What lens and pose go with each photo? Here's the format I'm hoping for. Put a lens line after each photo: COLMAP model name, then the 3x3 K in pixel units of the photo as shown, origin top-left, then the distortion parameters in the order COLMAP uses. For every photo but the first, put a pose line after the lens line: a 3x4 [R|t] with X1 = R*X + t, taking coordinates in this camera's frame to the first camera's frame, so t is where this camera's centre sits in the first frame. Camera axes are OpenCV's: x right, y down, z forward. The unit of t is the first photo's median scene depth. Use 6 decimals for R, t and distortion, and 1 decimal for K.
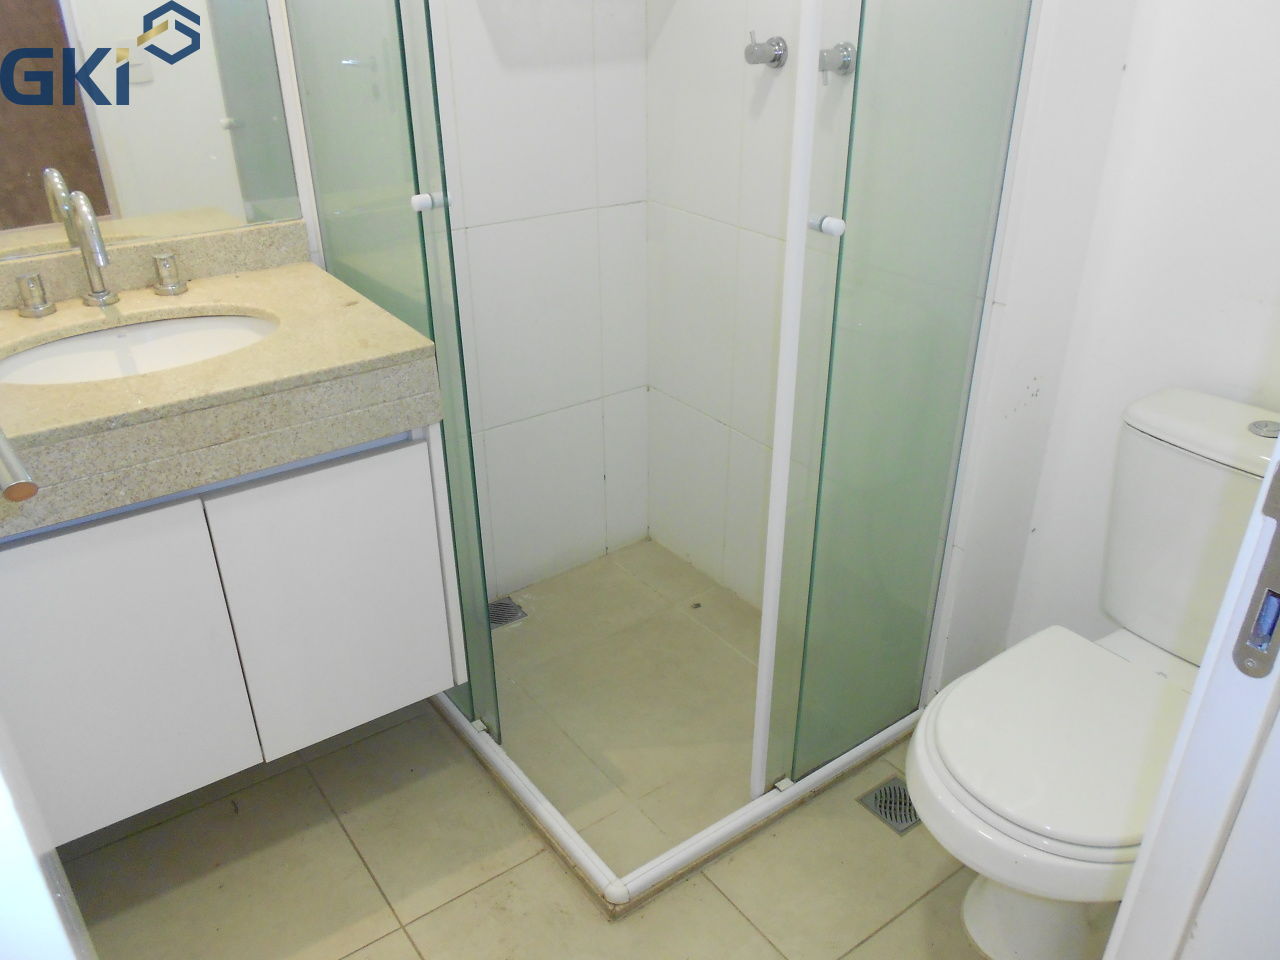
lens RADIAL K [[994.1, 0, 647.6], [0, 994.1, 488.6], [0, 0, 1]] dist [-0.006523, 0.014930]
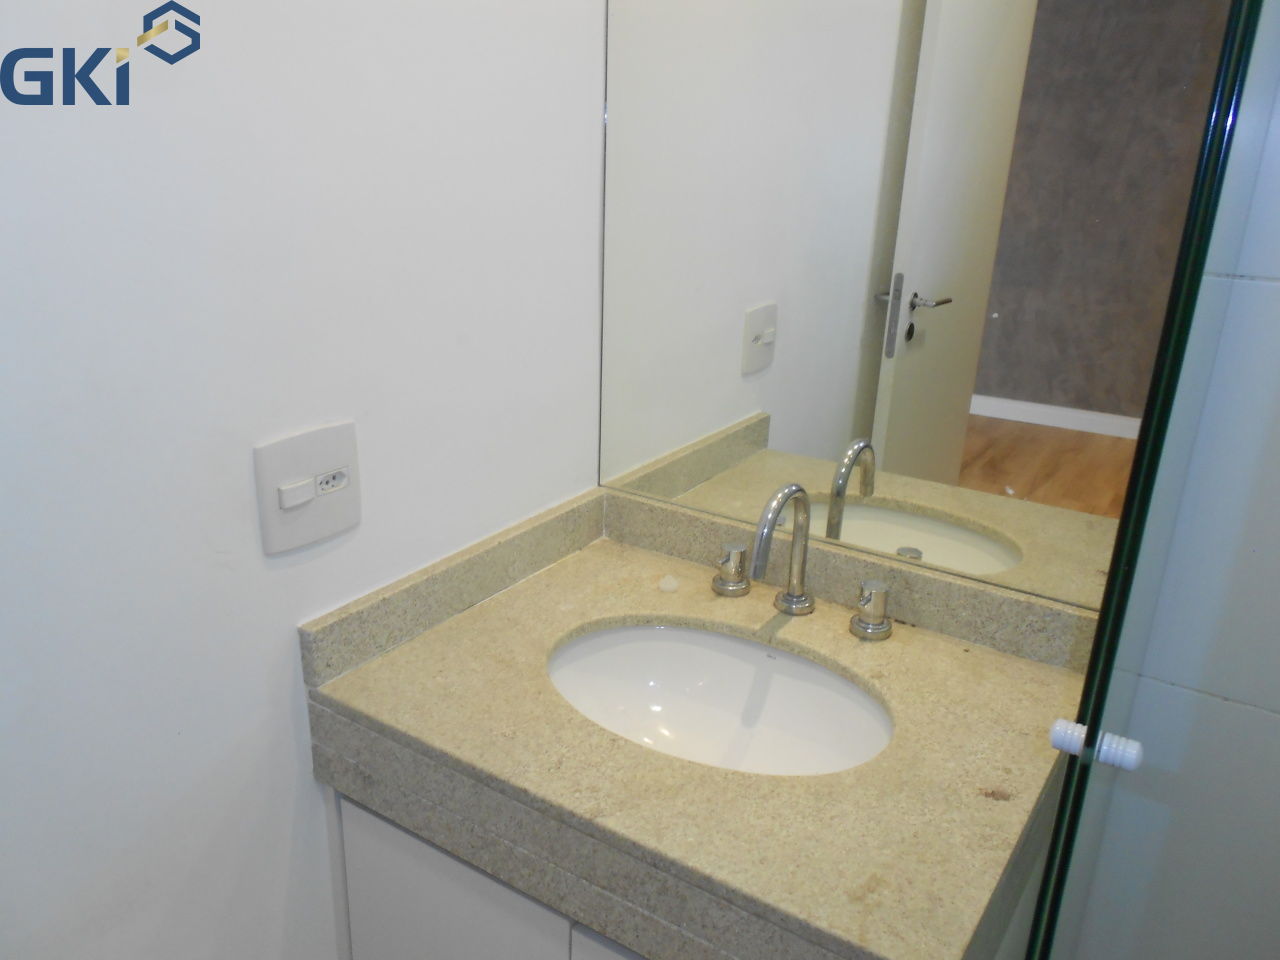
lens RADIAL K [[994.1, 0, 636.0], [0, 994.1, 480.7], [0, 0, 1]] dist [-0.006523, 0.014930]
pose [[0.335616, 0.323980, -0.884533, 0.092246], [-0.463513, 0.874254, 0.144346, -0.355680], [0.820071, 0.361548, 0.443583, 0.535124]]
